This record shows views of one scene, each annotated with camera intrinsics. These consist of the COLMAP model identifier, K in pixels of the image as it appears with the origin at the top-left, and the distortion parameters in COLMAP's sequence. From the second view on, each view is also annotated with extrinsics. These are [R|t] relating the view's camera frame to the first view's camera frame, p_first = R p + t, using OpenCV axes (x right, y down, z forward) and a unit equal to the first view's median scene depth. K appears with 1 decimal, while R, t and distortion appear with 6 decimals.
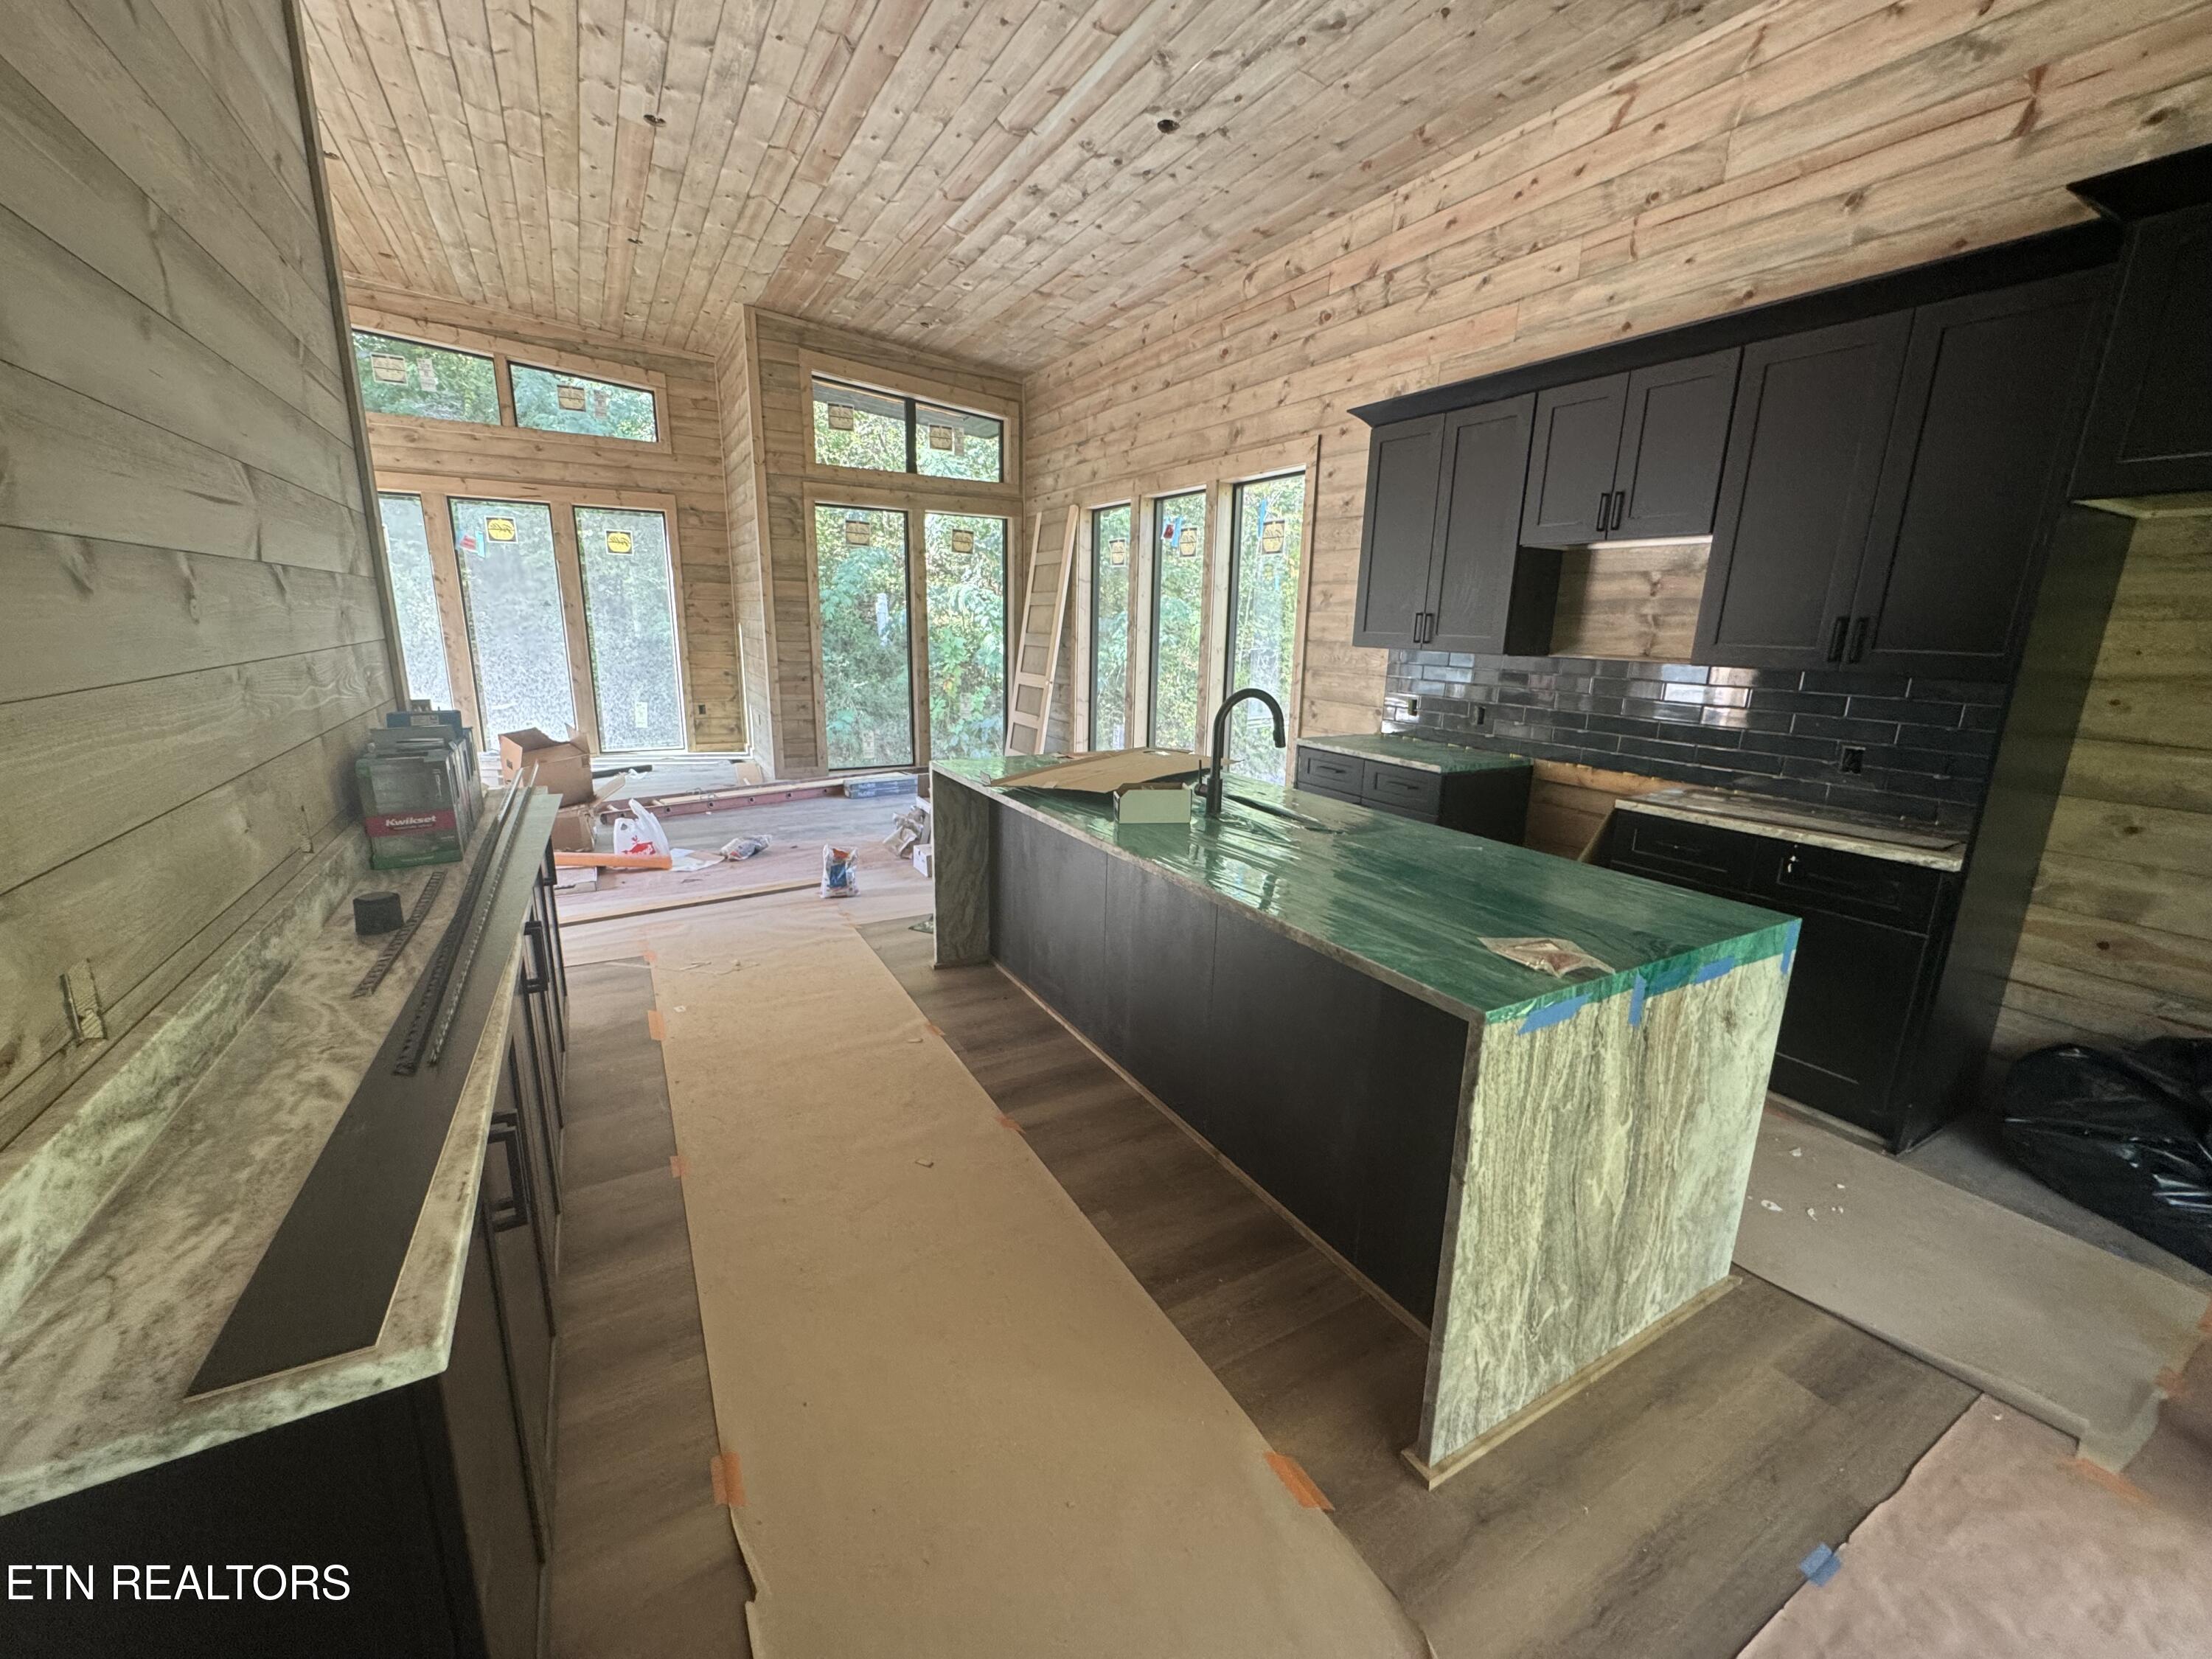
lens RADIAL K [[882.5, 0, 1100.8], [0, 882.5, 829.9], [0, 0, 1]] dist [-0.001763, -0.000029]
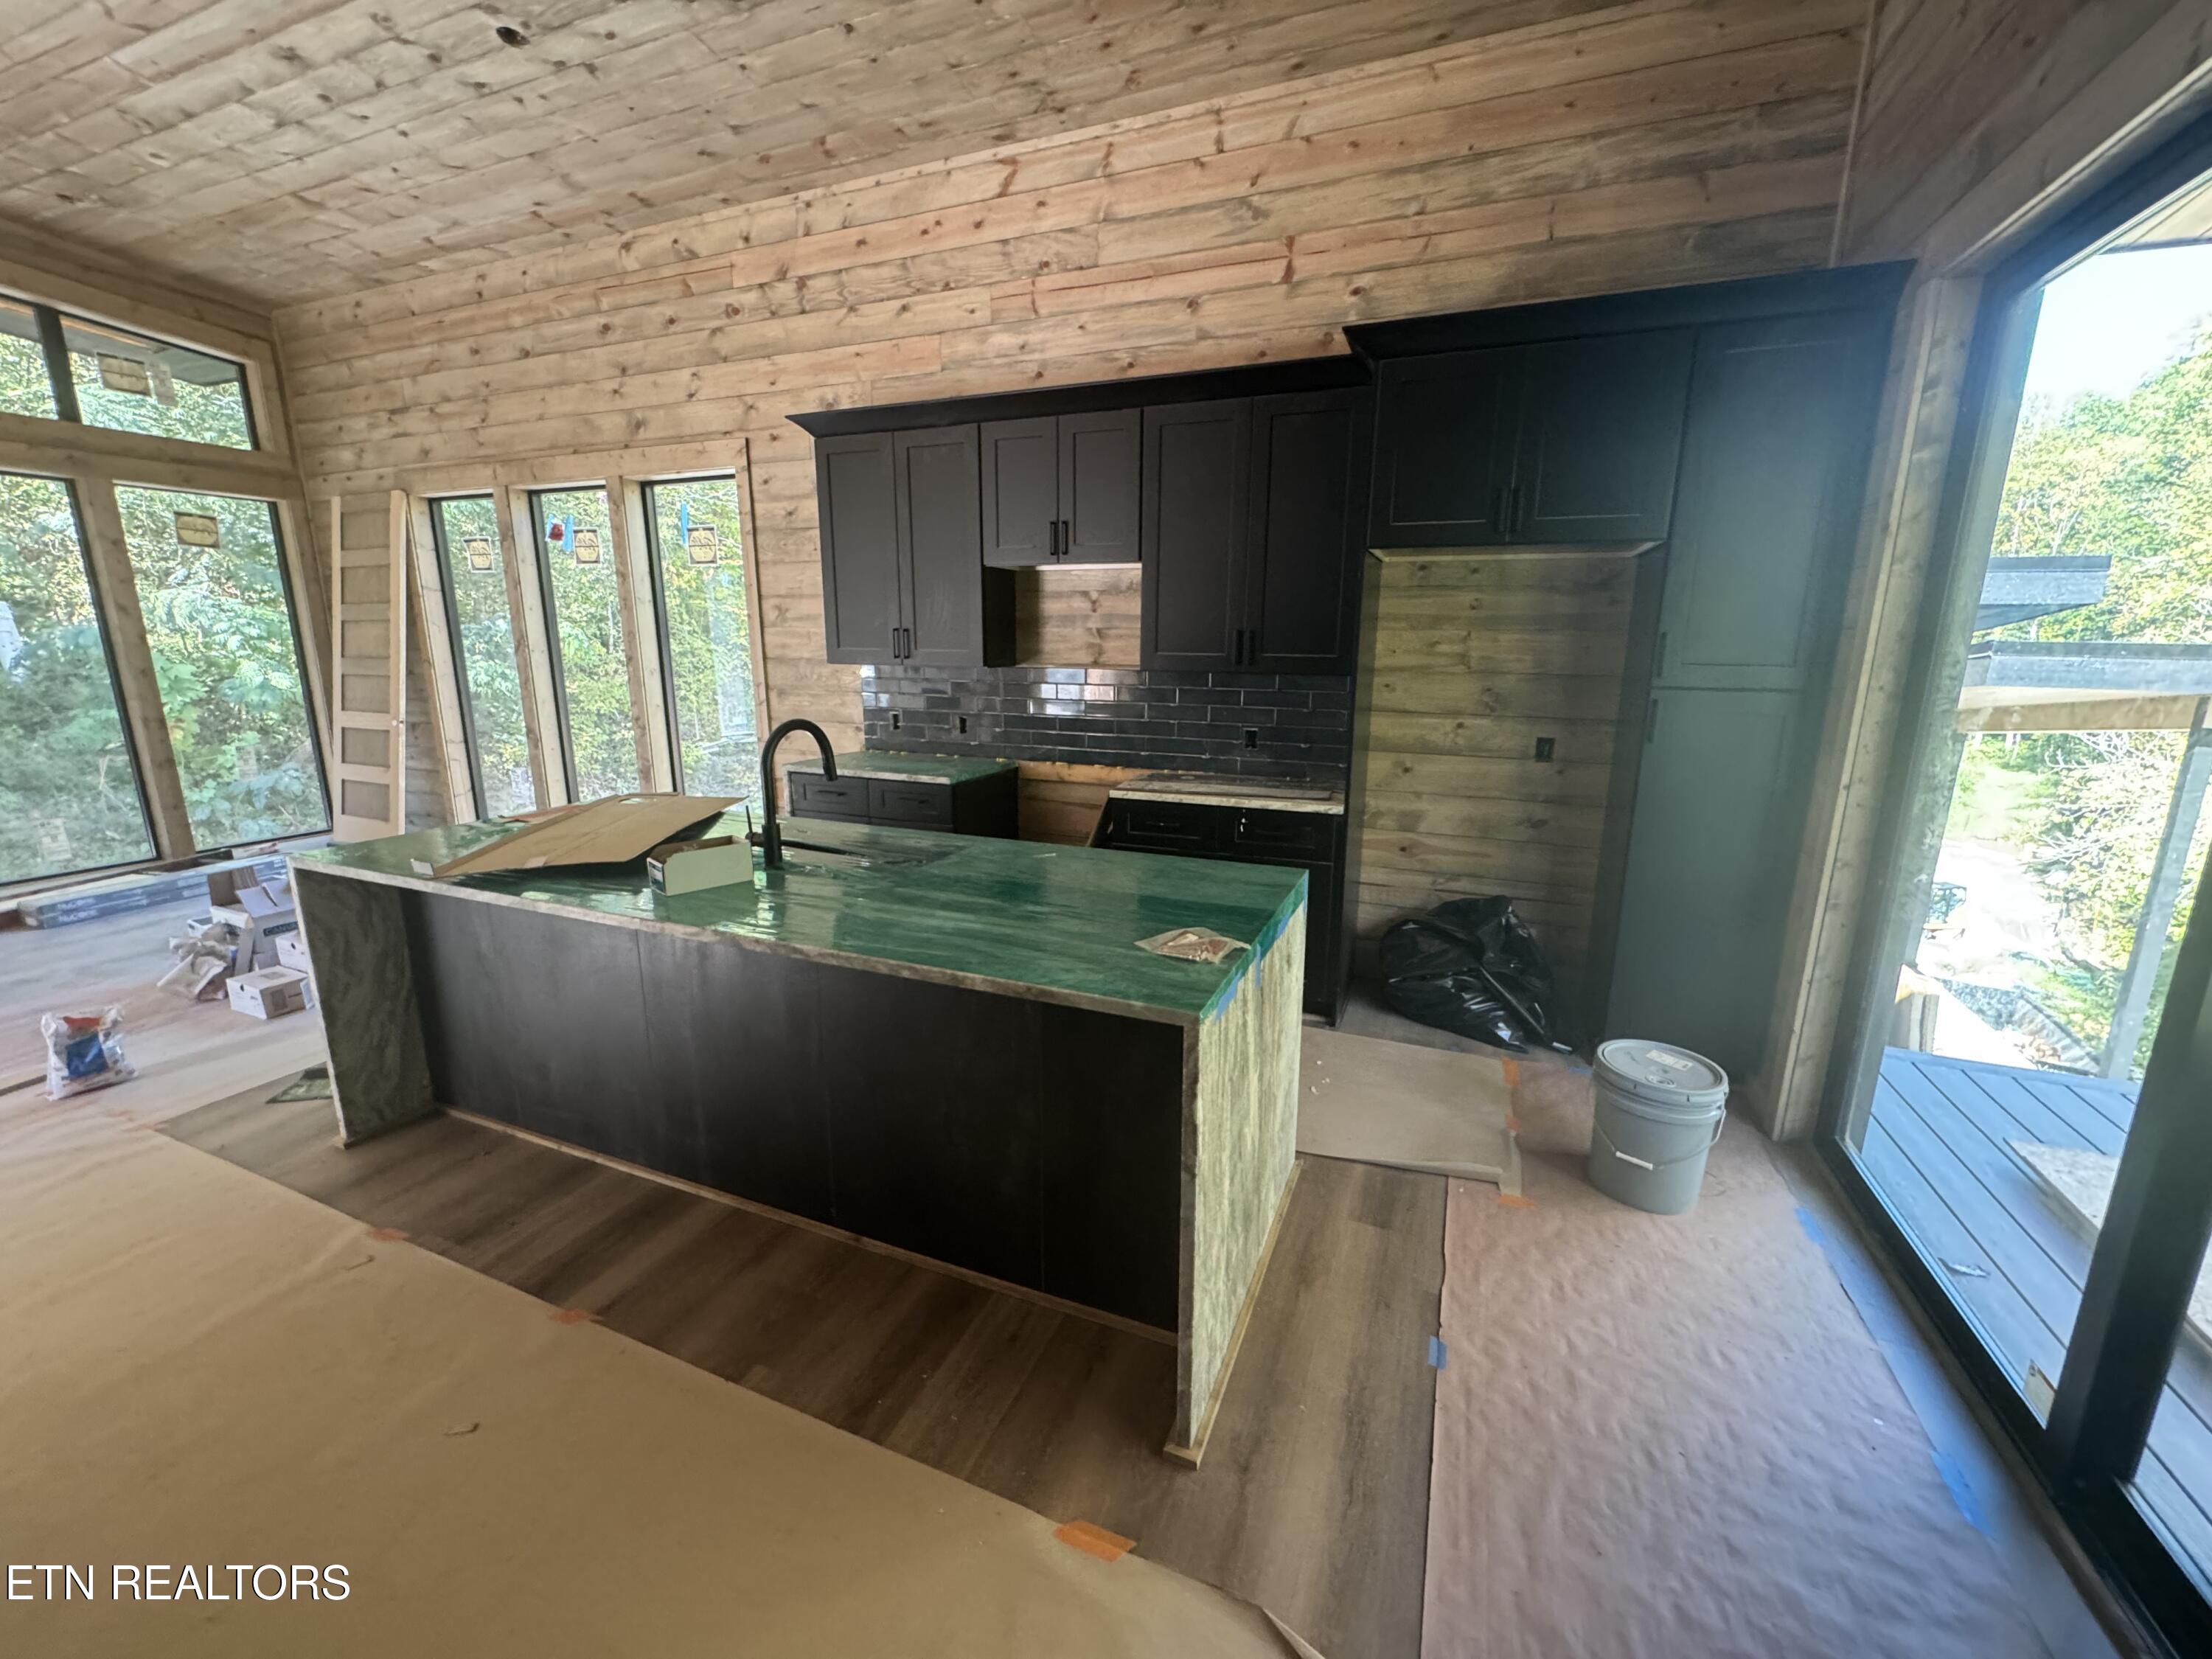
lens RADIAL K [[882.5, 0, 1104.5], [0, 882.5, 829.7], [0, 0, 1]] dist [-0.001763, -0.000029]
pose [[0.788797, -0.148355, 0.596481, -0.107399], [0.154409, 0.987142, 0.041326, -0.030719], [-0.594943, 0.059504, 0.801562, 0.083108]]
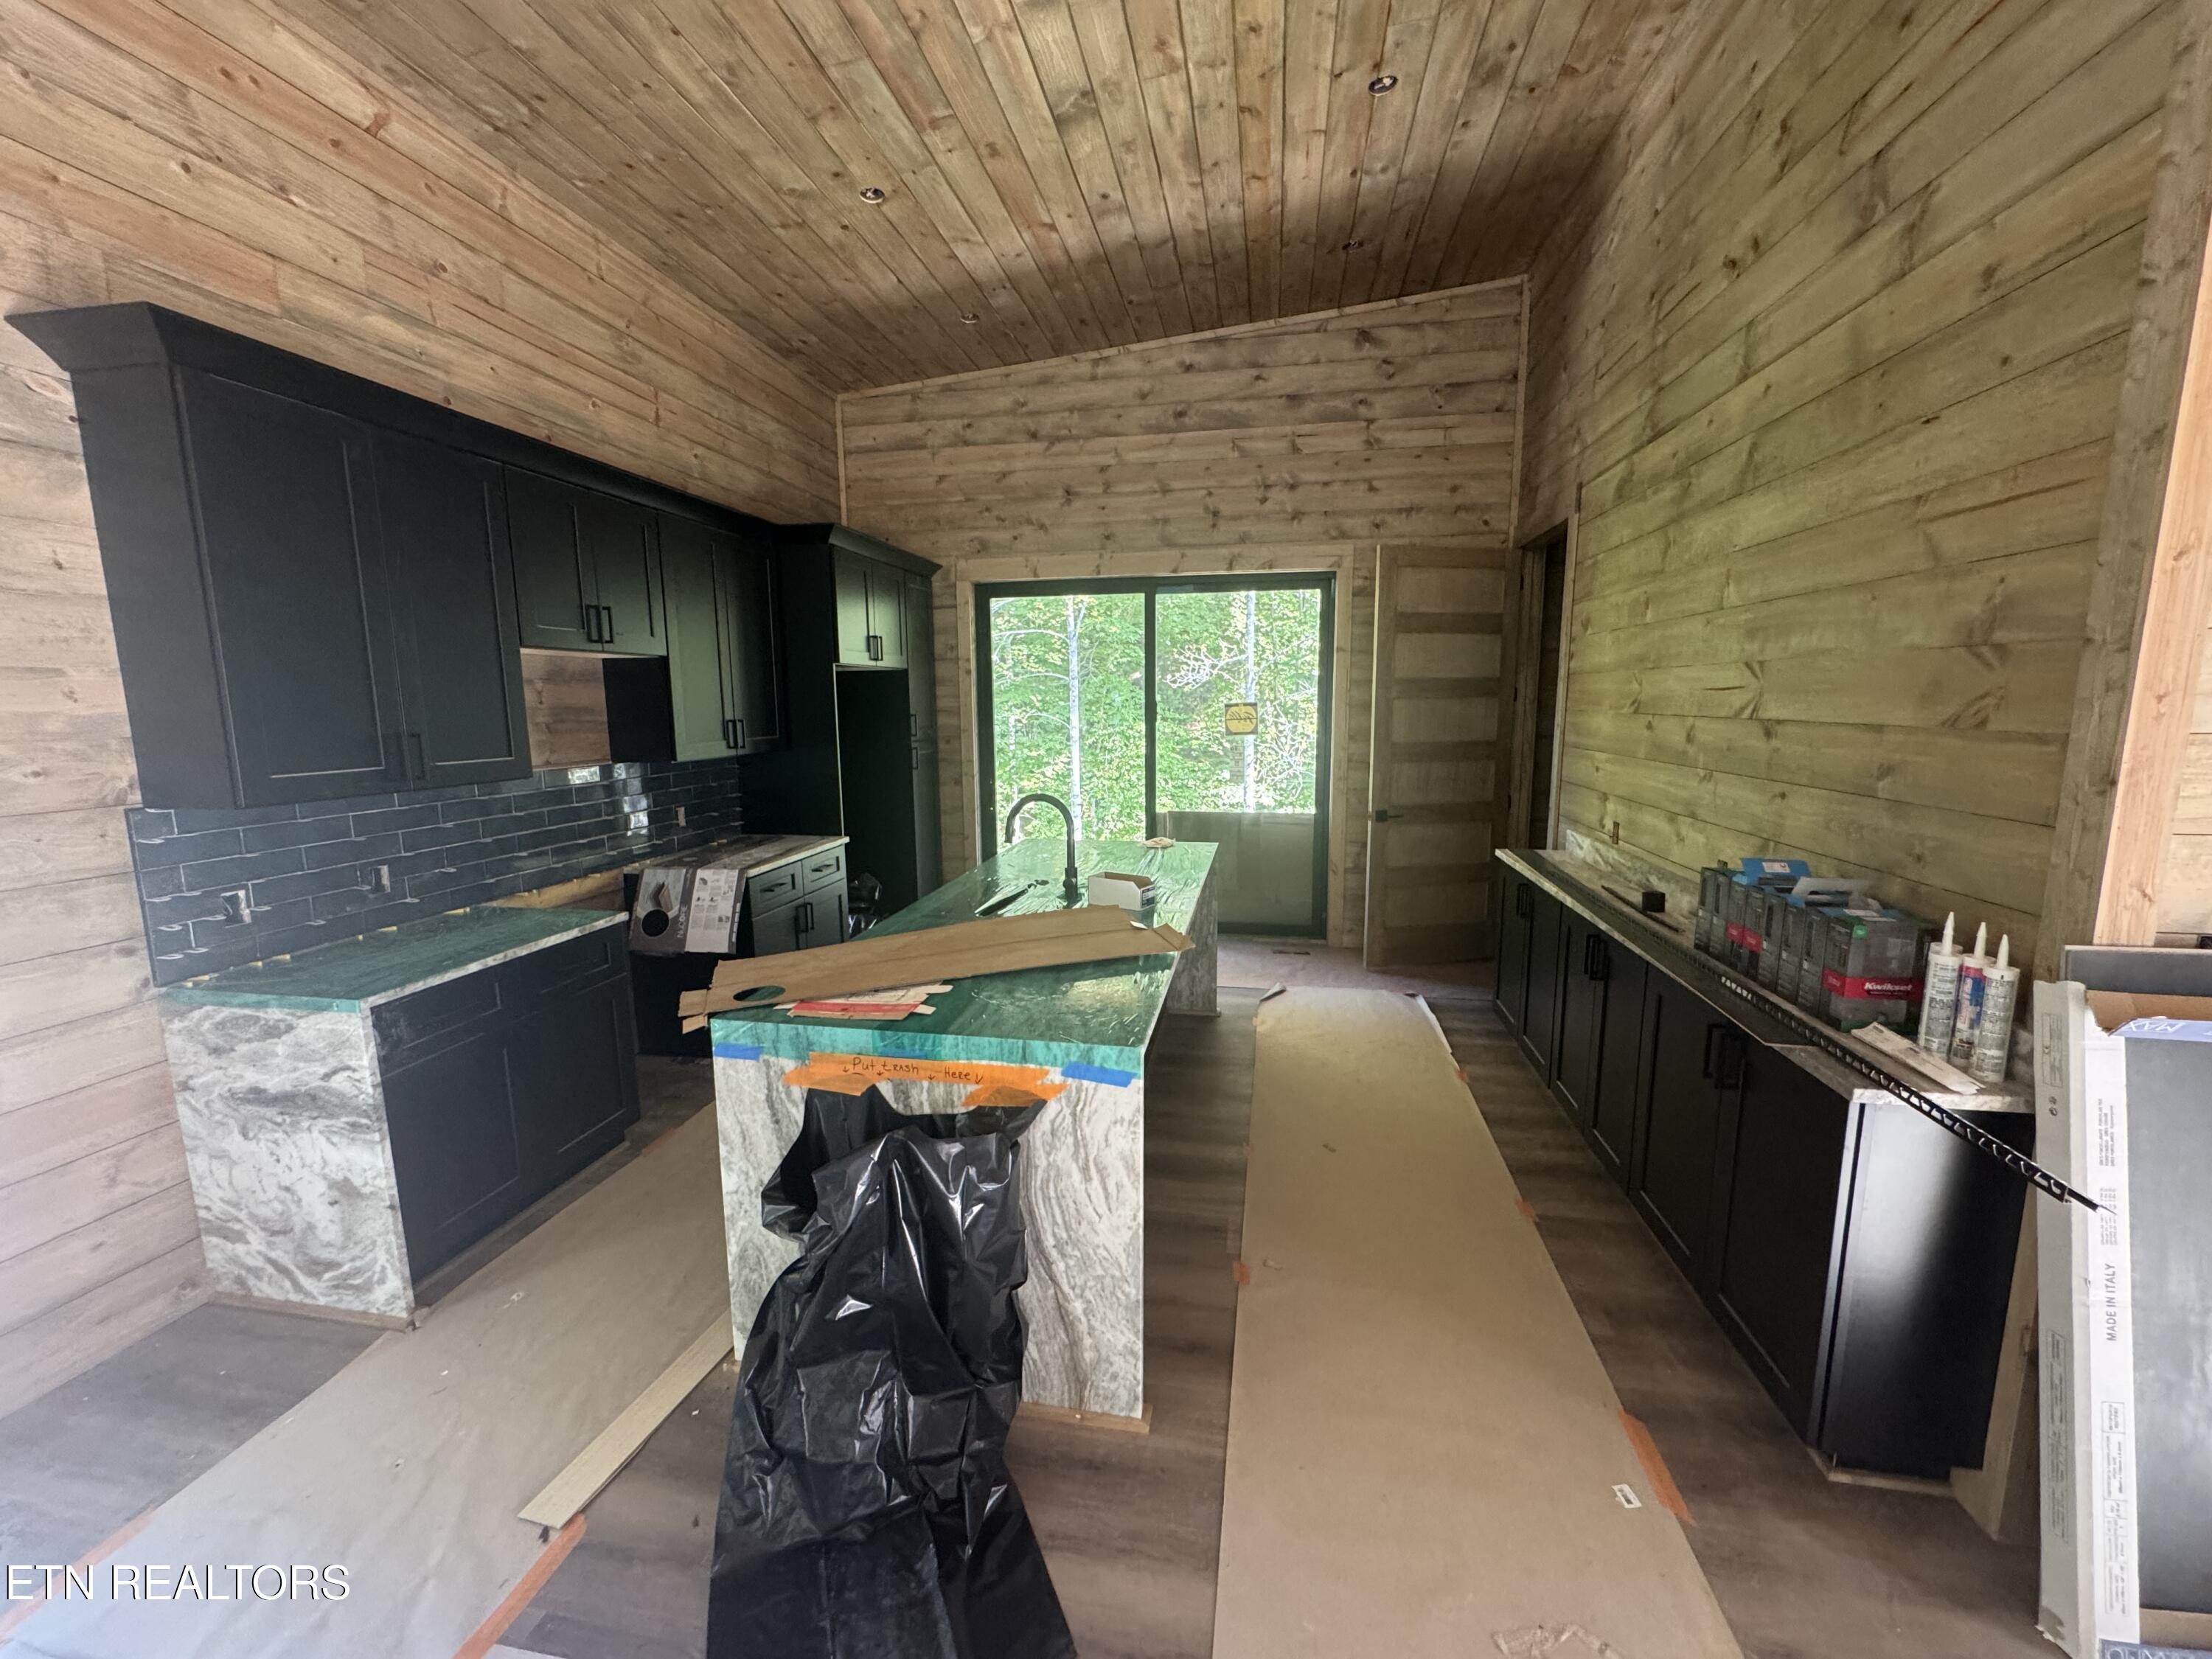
lens RADIAL K [[882.5, 0, 1102.5], [0, 882.5, 833.6], [0, 0, 1]] dist [-0.001763, -0.000029]
pose [[-0.765683, -0.103326, 0.634865, -0.528062], [0.152258, 0.929846, 0.334967, -0.396250], [-0.624938, 0.353142, -0.696235, 1.455924]]
